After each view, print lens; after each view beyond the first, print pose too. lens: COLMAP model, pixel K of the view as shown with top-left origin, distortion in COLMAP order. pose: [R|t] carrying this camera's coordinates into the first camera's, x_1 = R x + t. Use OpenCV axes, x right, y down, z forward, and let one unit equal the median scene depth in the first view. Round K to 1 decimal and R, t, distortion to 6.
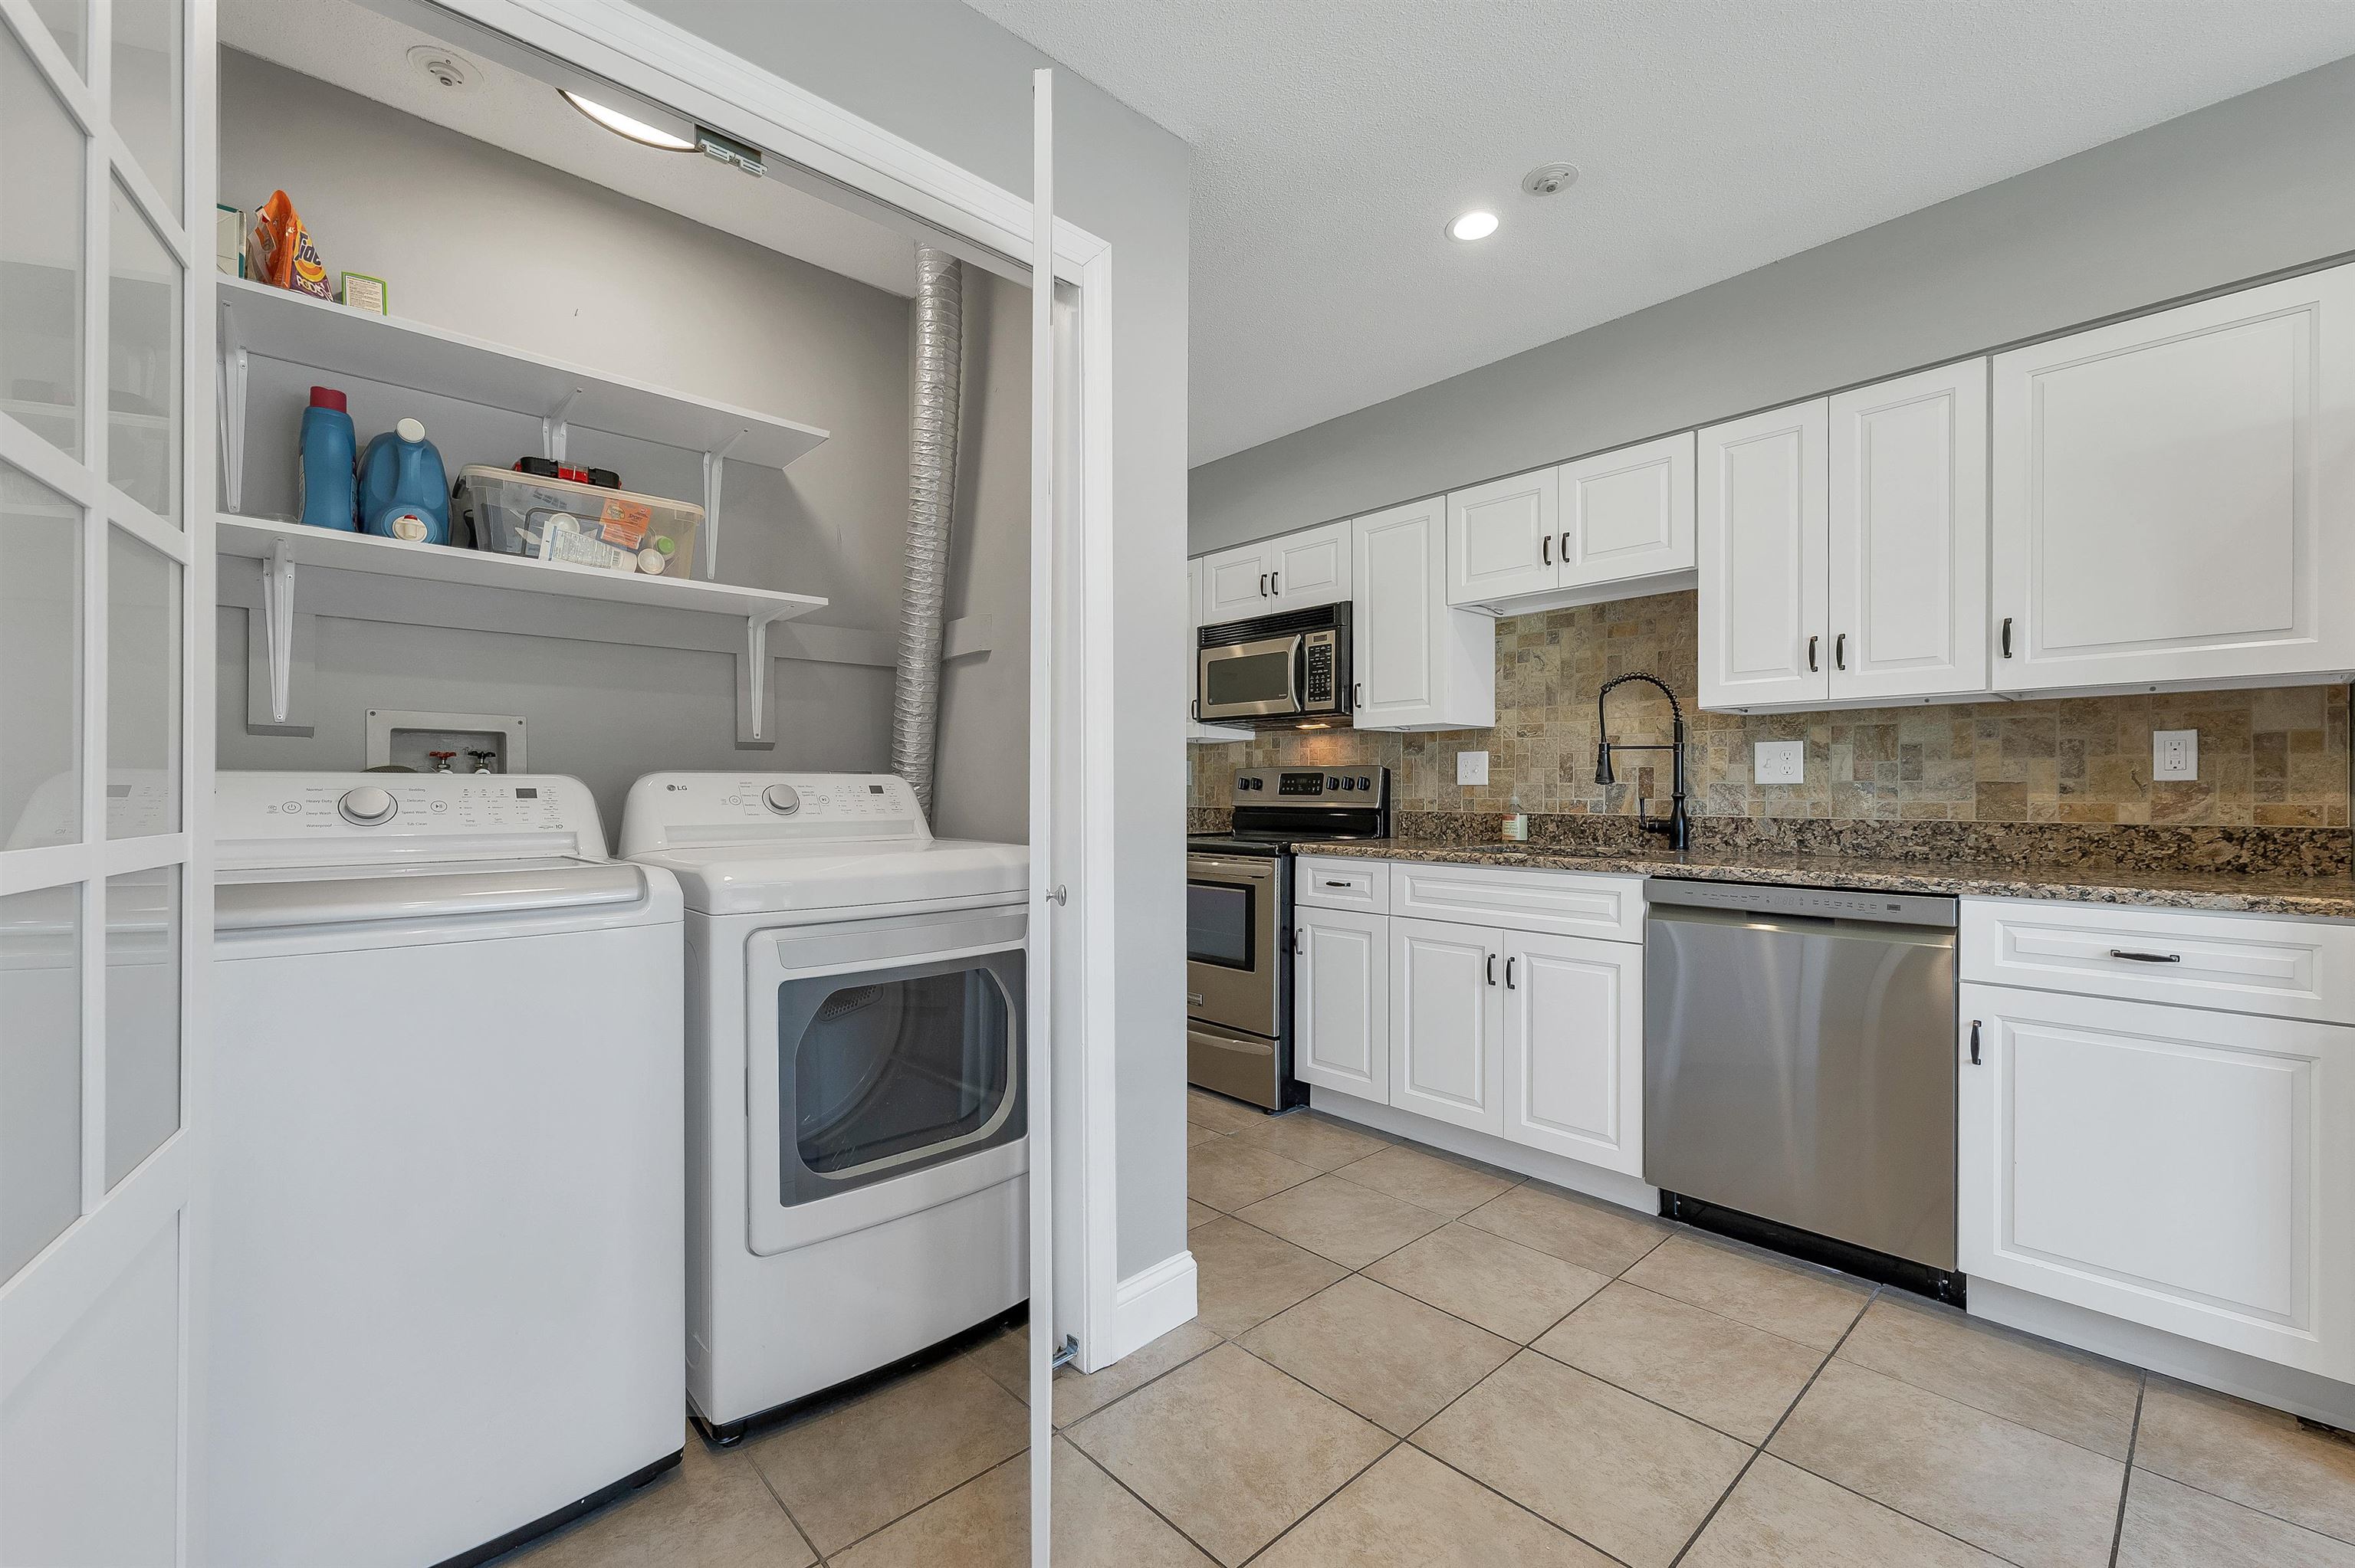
lens RADIAL K [[952.5, 0, 1181.9], [0, 952.5, 795.5], [0, 0, 1]] dist [-0.000388, 0.000282]
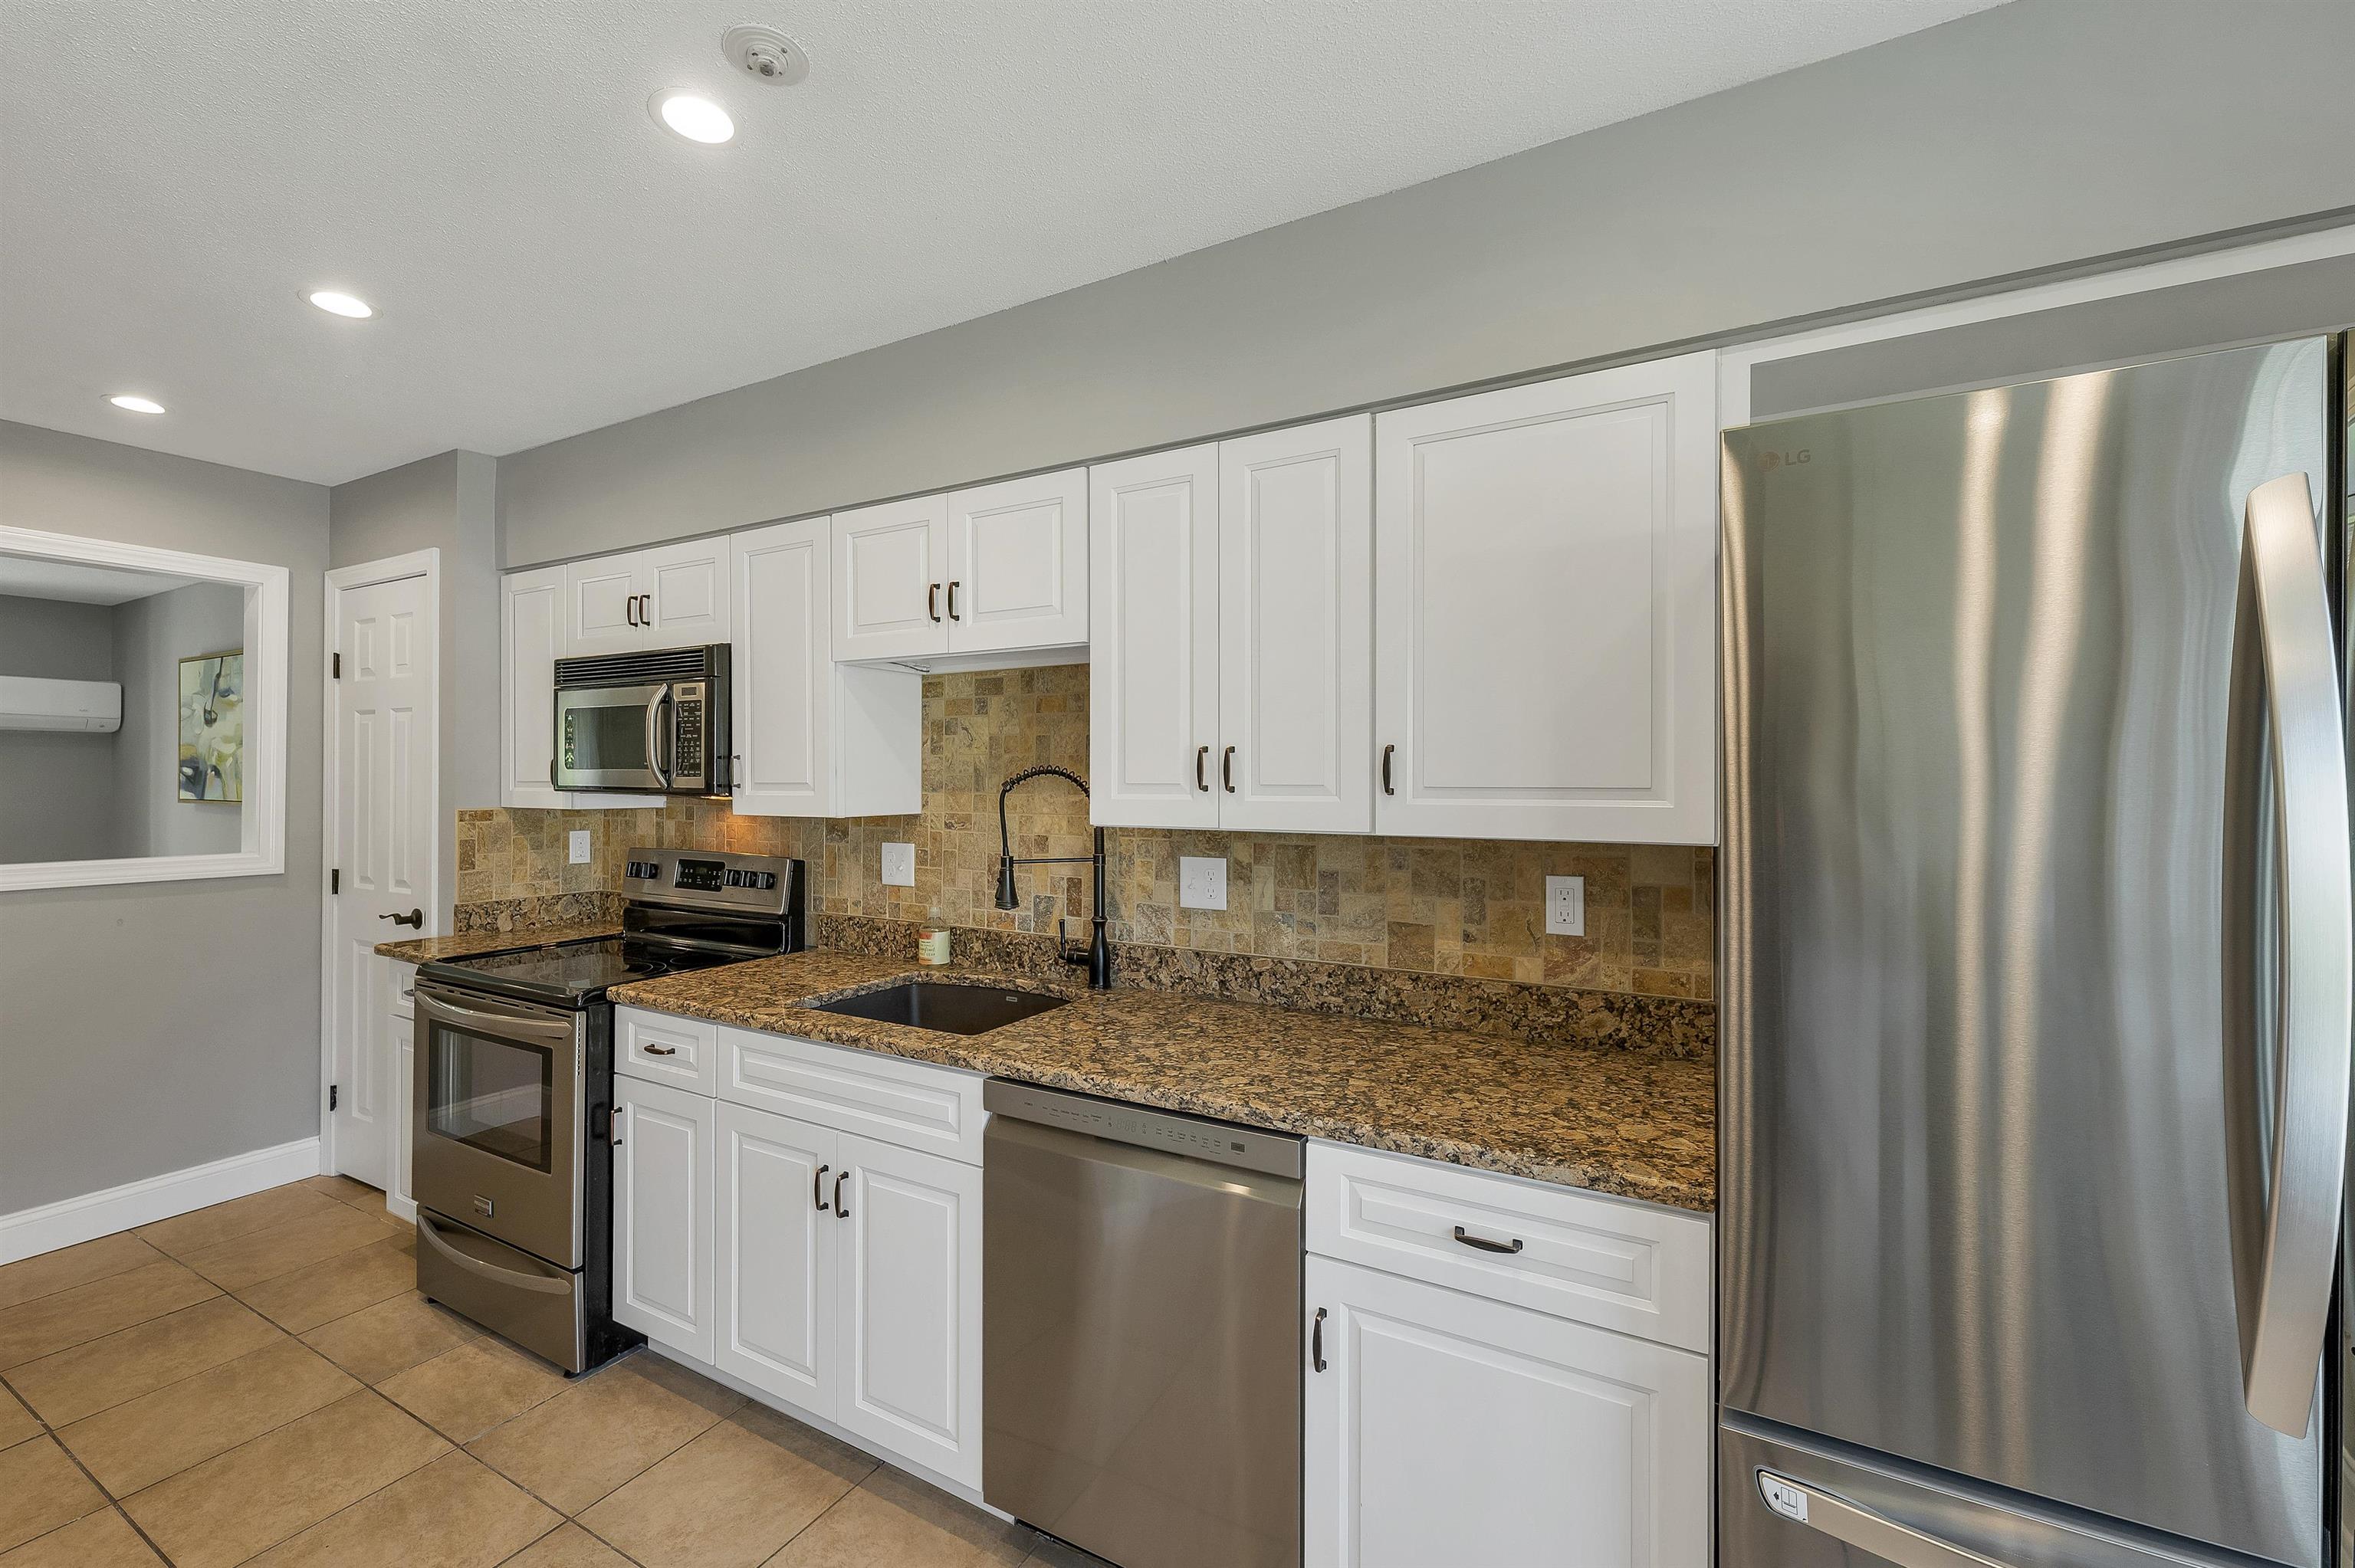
lens RADIAL K [[952.5, 0, 1169.1], [0, 952.5, 781.5], [0, 0, 1]] dist [-0.000388, 0.000282]
pose [[0.949157, 0.001612, 0.314799, 0.356673], [-0.000057, 0.999988, -0.004951, -0.122664], [-0.314803, 0.004681, 0.949145, 0.244549]]
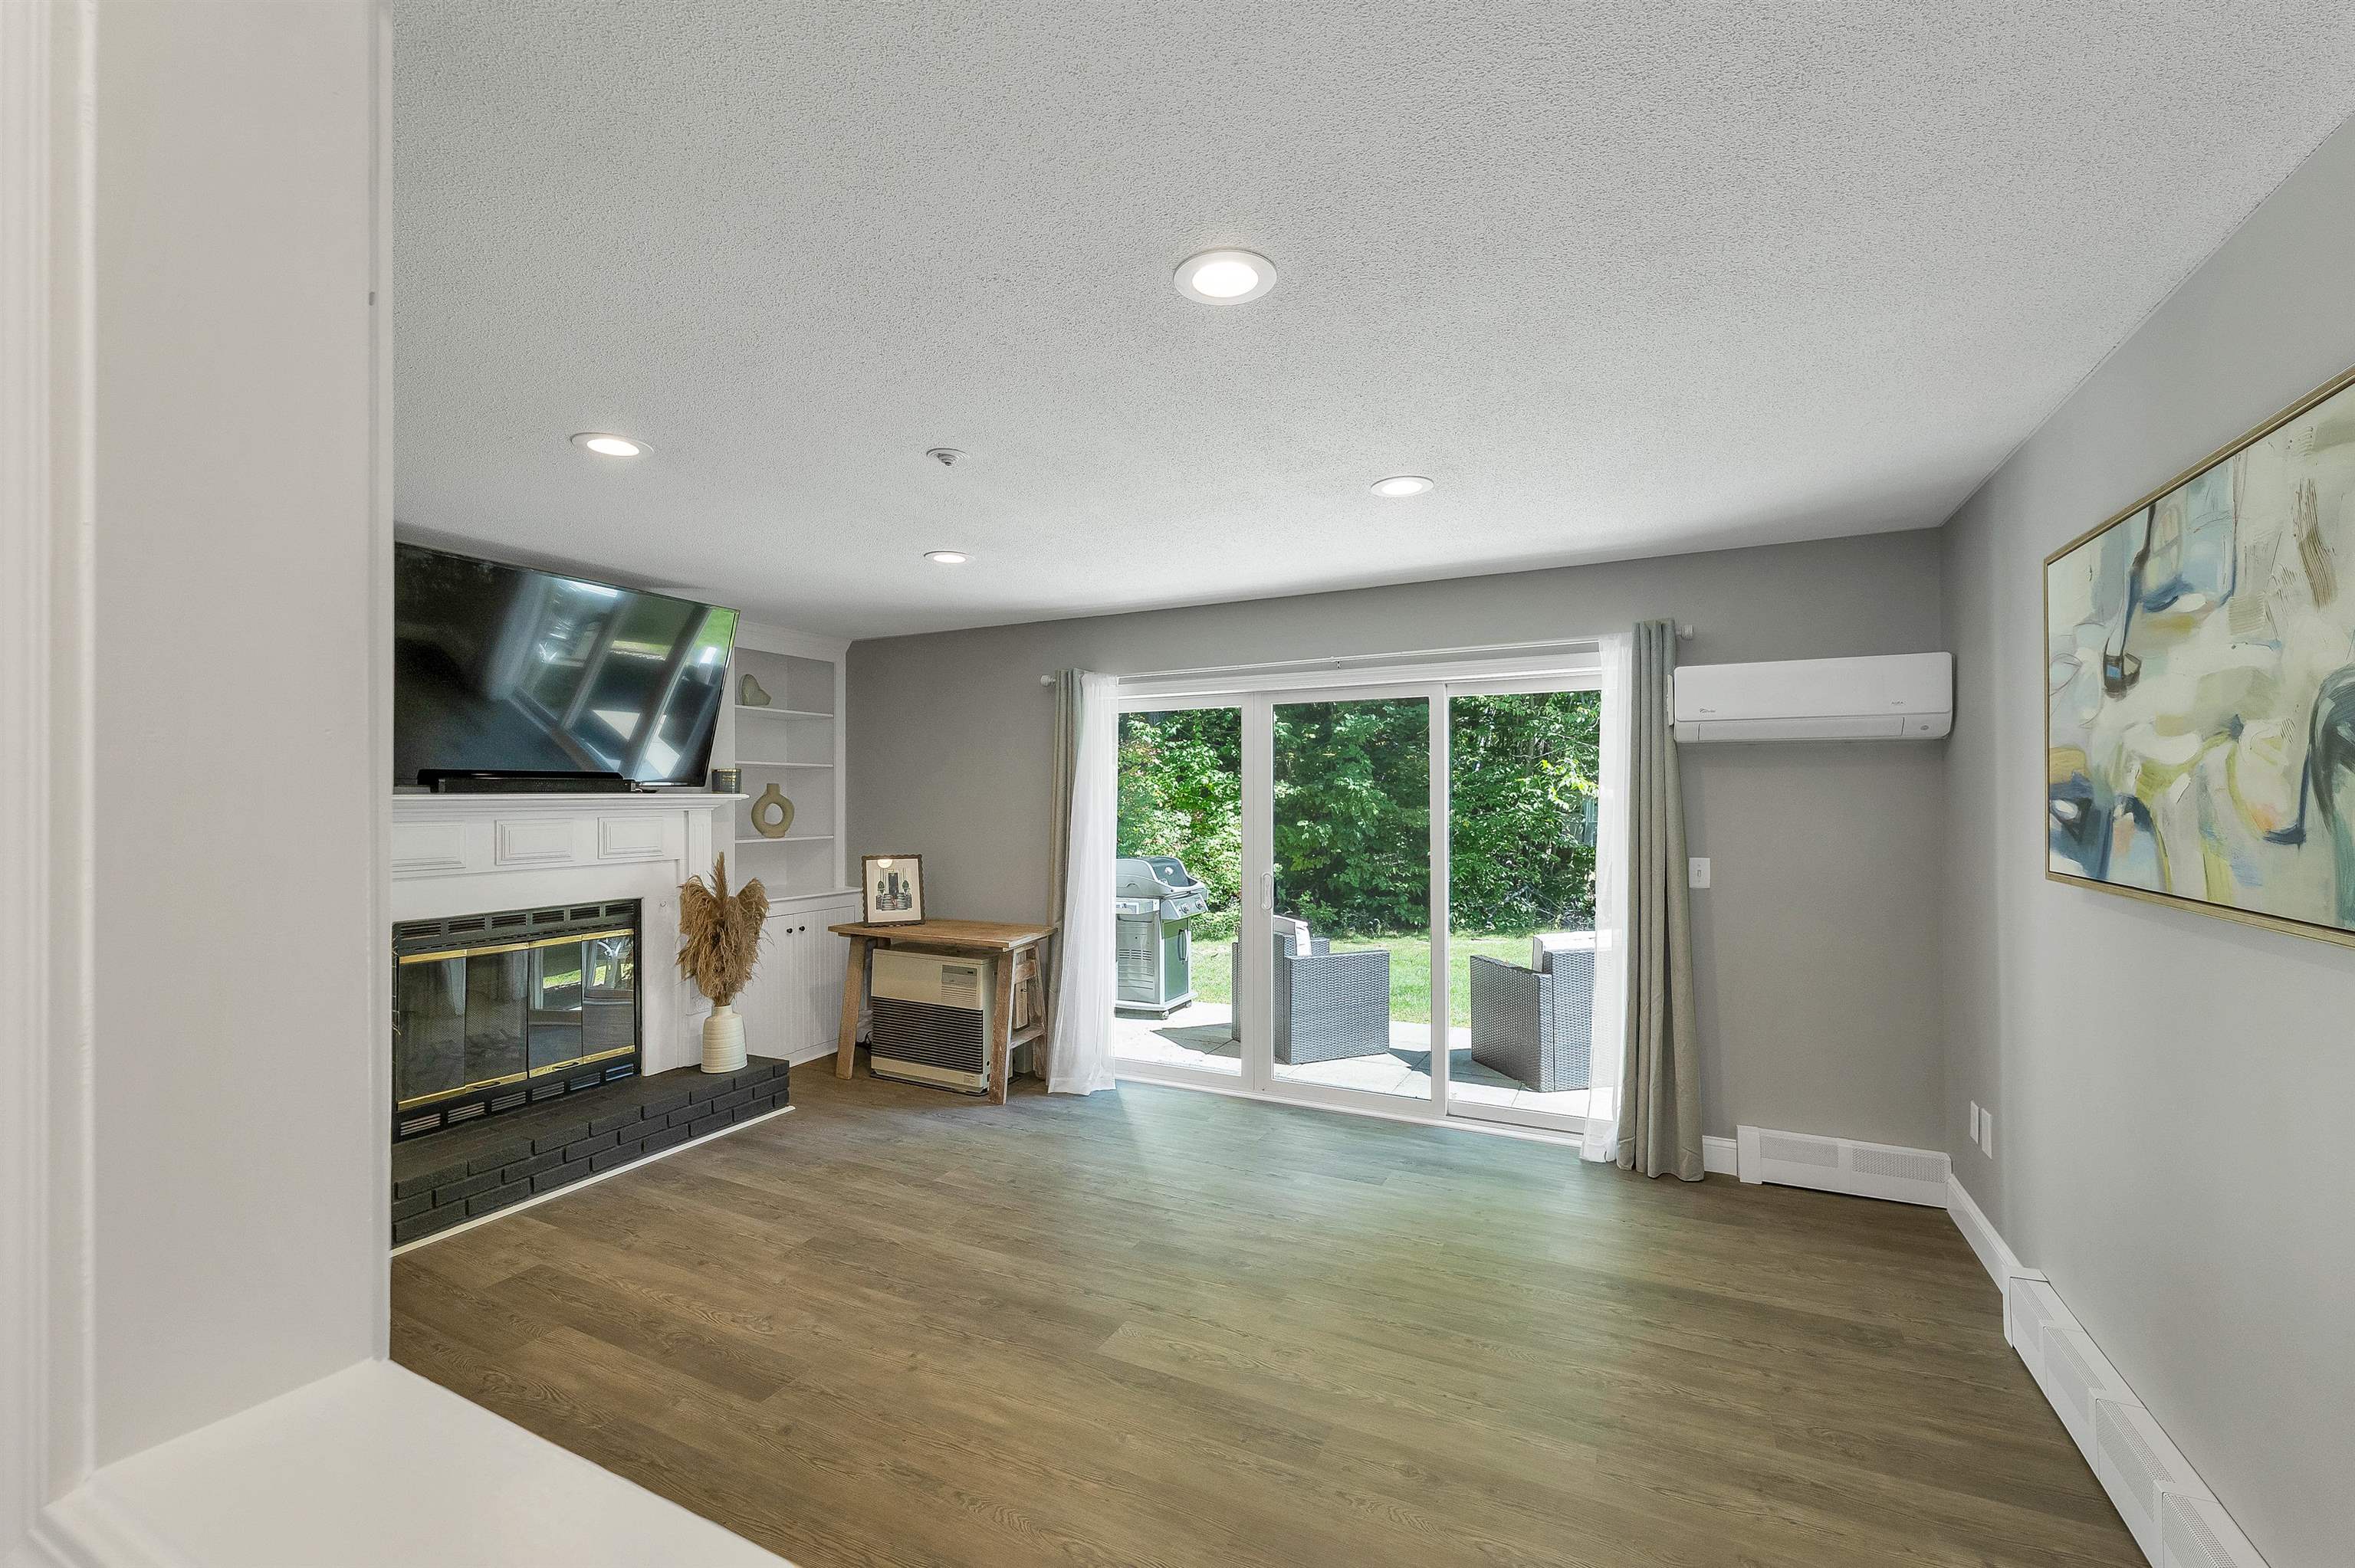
lens RADIAL K [[952.5, 0, 1199.1], [0, 952.5, 790.6], [0, 0, 1]] dist [-0.000388, 0.000282]
pose [[0.353782, -0.011550, -0.935256, -0.477993], [-0.002801, 0.999906, -0.013407, -0.159224], [0.935324, 0.007363, 0.353717, 1.822332]]
